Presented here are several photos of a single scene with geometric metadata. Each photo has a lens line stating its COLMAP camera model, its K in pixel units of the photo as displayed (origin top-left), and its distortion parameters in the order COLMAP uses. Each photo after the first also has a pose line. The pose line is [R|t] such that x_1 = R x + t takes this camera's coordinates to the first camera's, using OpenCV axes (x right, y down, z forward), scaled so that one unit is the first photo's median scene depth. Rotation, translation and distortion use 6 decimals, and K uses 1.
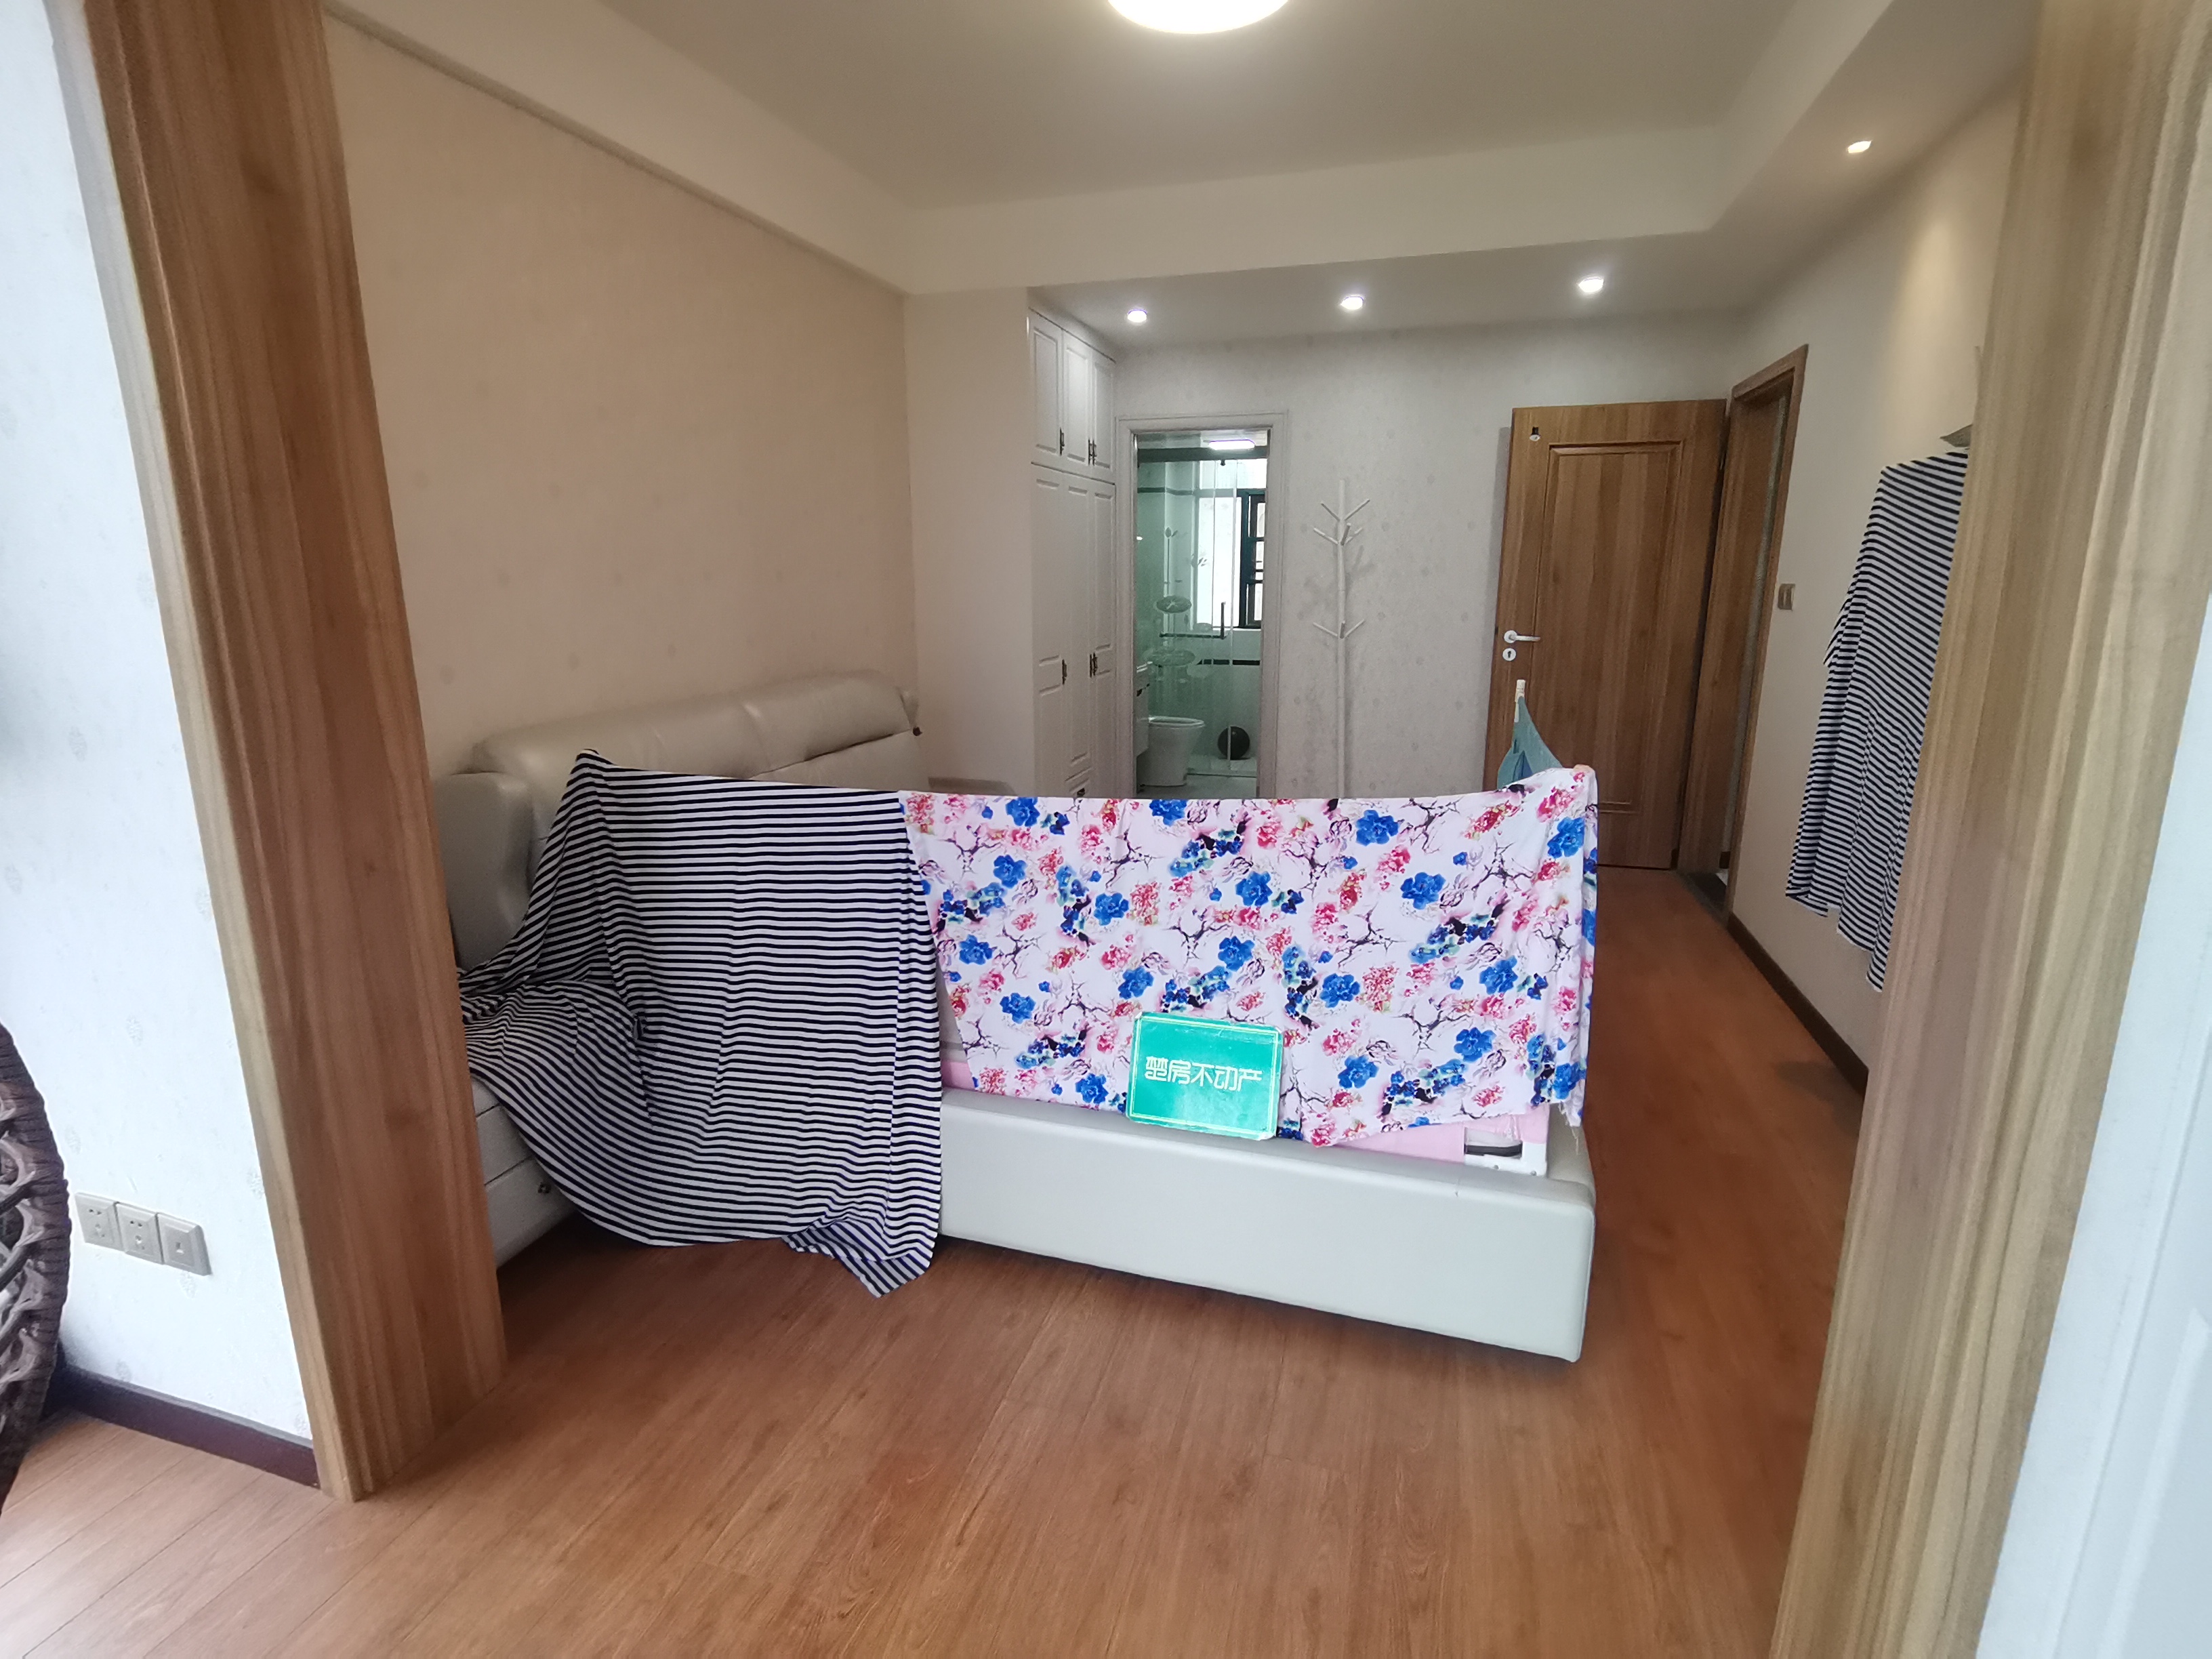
lens RADIAL K [[1104.5, 0, 1107.1], [0, 1104.5, 832.8], [0, 0, 1]] dist [0.002239, -0.000159]
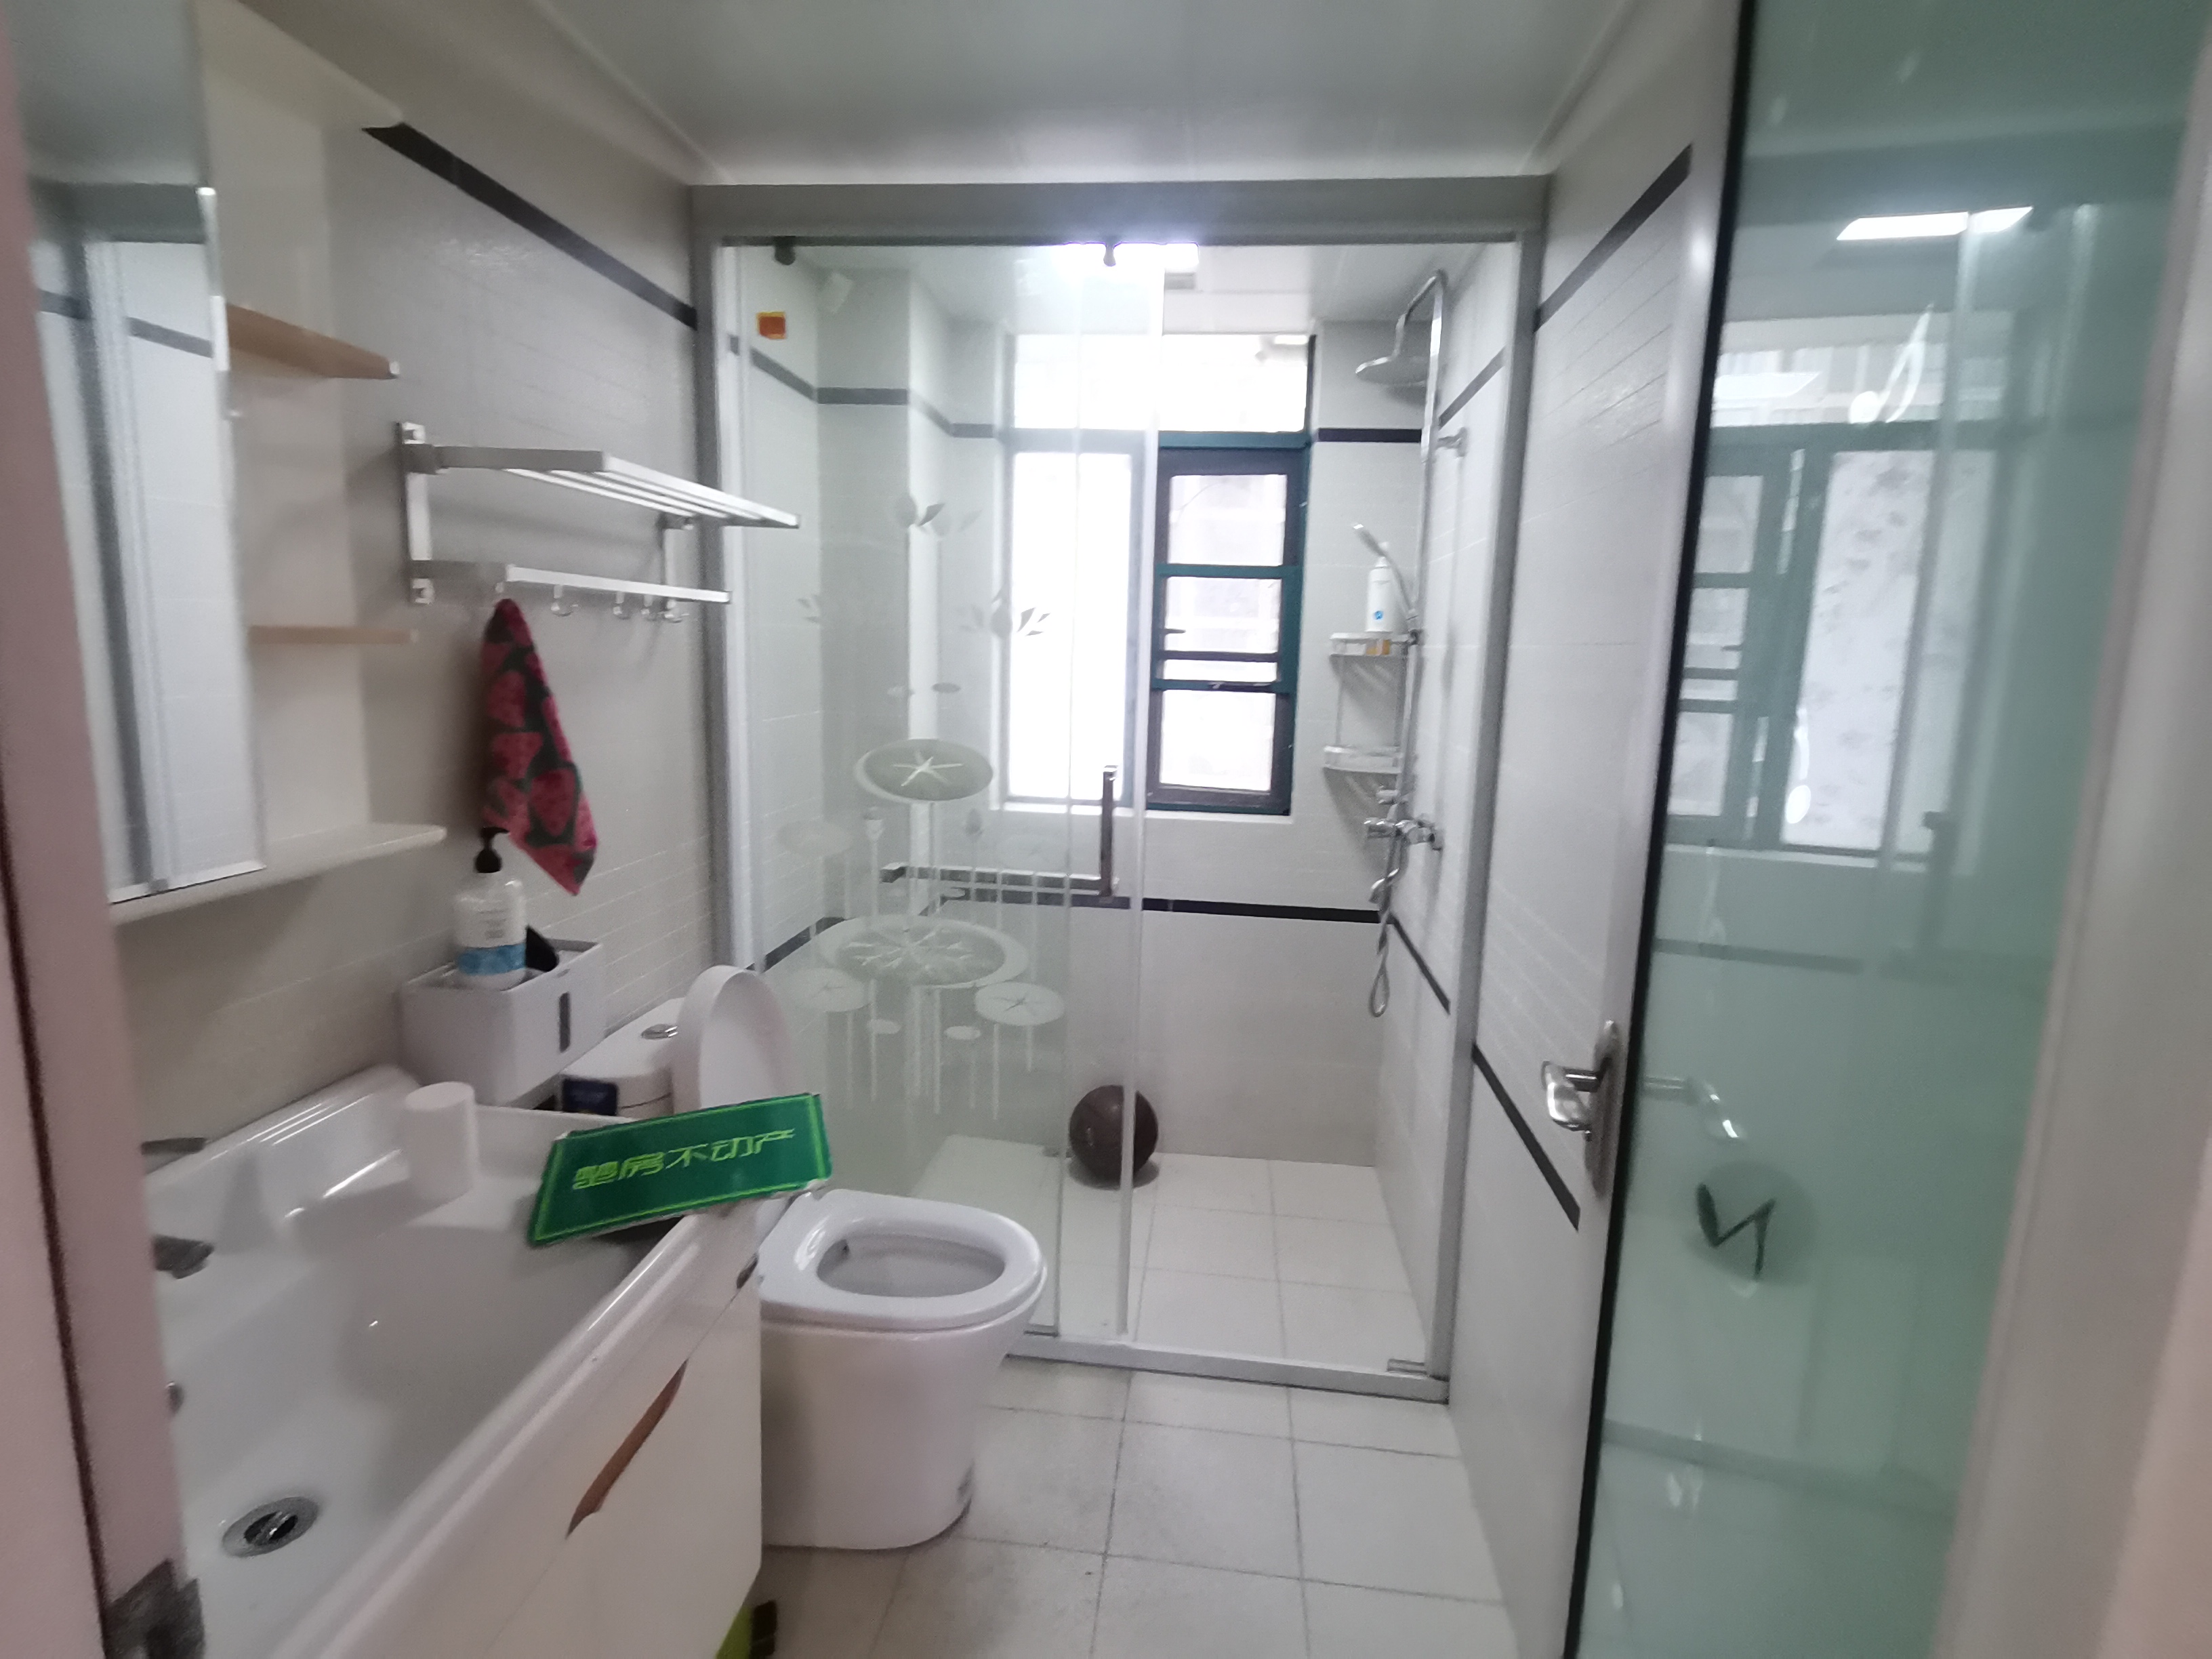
lens RADIAL K [[1104.5, 0, 1105.0], [0, 1104.5, 824.6], [0, 0, 1]] dist [0.002239, -0.000159]
pose [[0.983450, 0.004470, 0.181127, 0.050162], [0.006324, 0.998240, -0.058972, -0.168868], [-0.181072, 0.059142, 0.981690, 0.680312]]
